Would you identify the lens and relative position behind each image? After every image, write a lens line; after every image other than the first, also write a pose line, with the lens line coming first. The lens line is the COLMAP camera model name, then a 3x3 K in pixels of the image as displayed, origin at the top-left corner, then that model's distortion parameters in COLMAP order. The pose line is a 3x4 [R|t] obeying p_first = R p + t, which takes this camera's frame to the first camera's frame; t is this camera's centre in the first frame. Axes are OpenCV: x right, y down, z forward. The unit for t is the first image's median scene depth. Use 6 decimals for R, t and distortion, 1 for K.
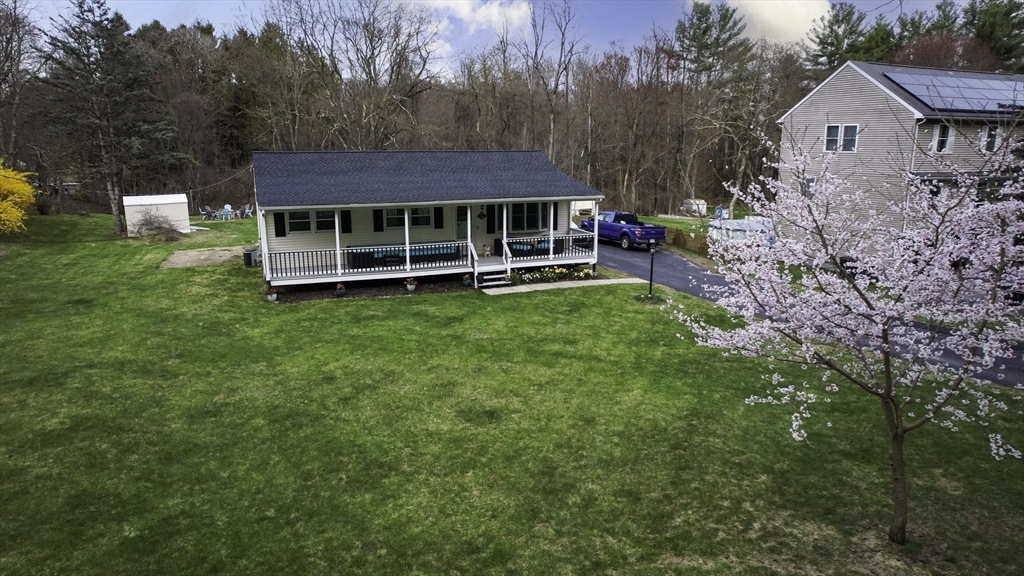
lens RADIAL K [[654.1, 0, 510.6], [0, 654.1, 286.5], [0, 0, 1]] dist [-0.040600, 0.023690]
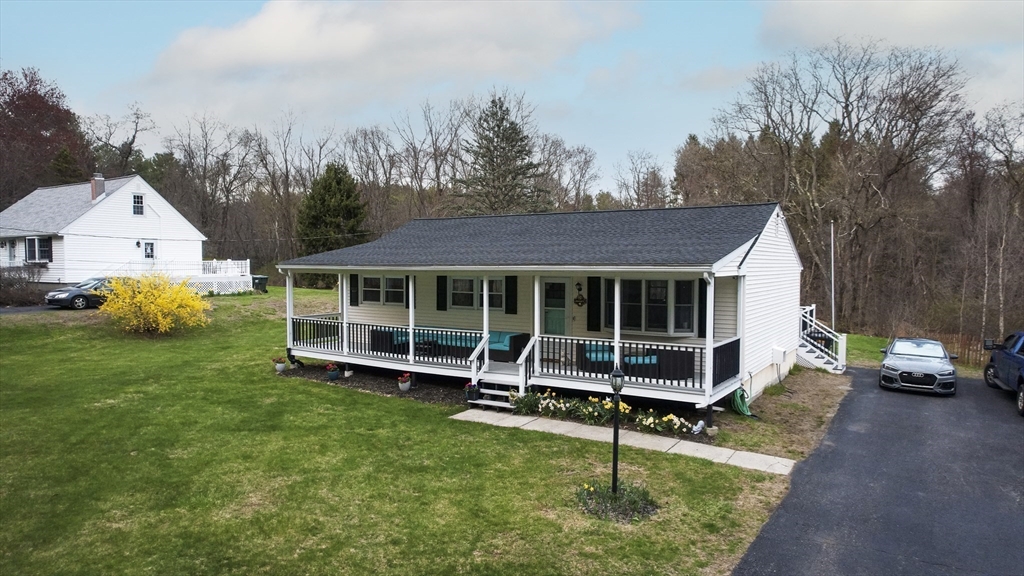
lens RADIAL K [[654.1, 0, 511.8], [0, 654.1, 289.4], [0, 0, 1]] dist [-0.040600, 0.023690]
pose [[0.573467, 0.032409, -0.818587, 0.482104], [-0.173705, 0.981307, -0.082840, -0.062245], [0.800601, 0.189699, 0.568377, 0.662719]]
